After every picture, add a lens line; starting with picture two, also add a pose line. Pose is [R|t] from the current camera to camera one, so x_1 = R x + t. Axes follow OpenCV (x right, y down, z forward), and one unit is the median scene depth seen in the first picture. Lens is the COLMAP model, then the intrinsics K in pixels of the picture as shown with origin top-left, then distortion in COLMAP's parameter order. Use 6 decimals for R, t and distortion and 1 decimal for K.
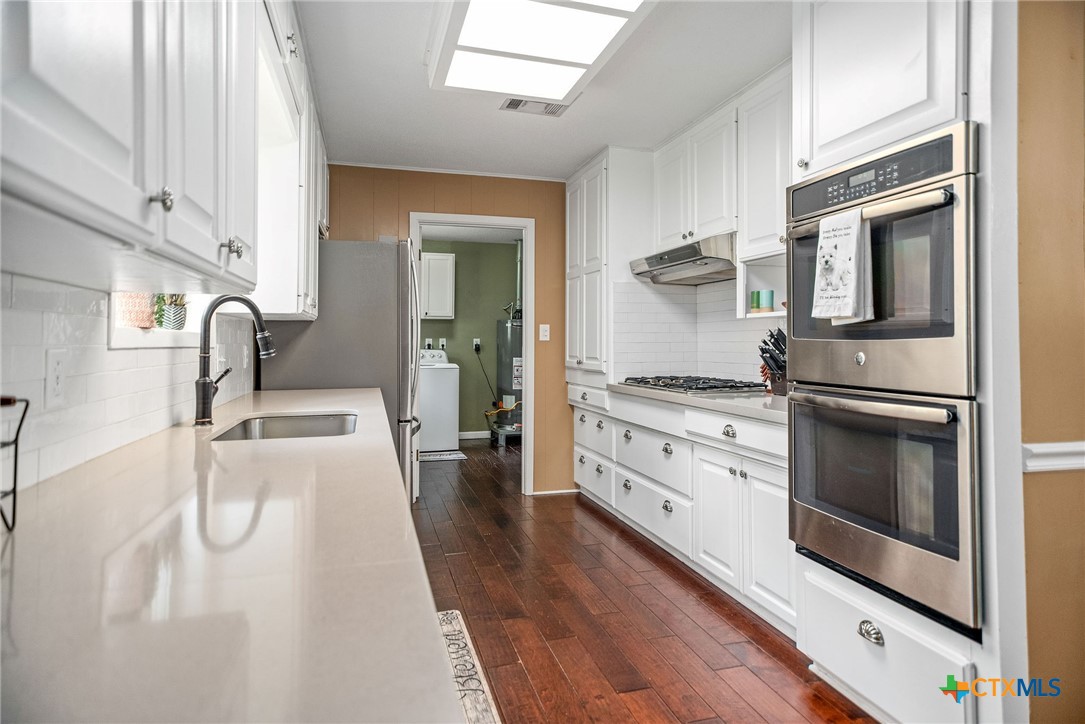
lens RADIAL K [[606.1, 0, 539.1], [0, 606.1, 348.9], [0, 0, 1]] dist [0.029680, 0.001385]
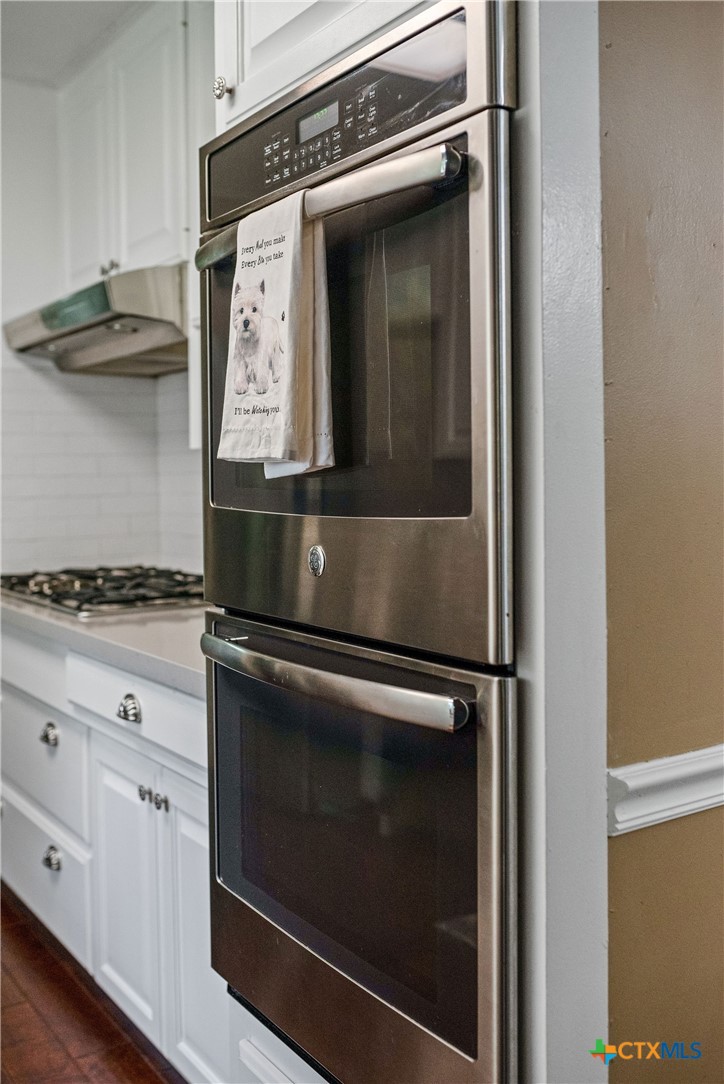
lens RADIAL K [[1064.1, 0, 362.3], [0, 1064.1, 541.4], [0, 0, 1]] dist [-0.032570, 0.000000]
pose [[0.949720, -0.030561, 0.311605, 0.324593], [0.014661, 0.998474, 0.053241, -0.034221], [-0.312757, -0.045996, 0.948719, 0.301209]]
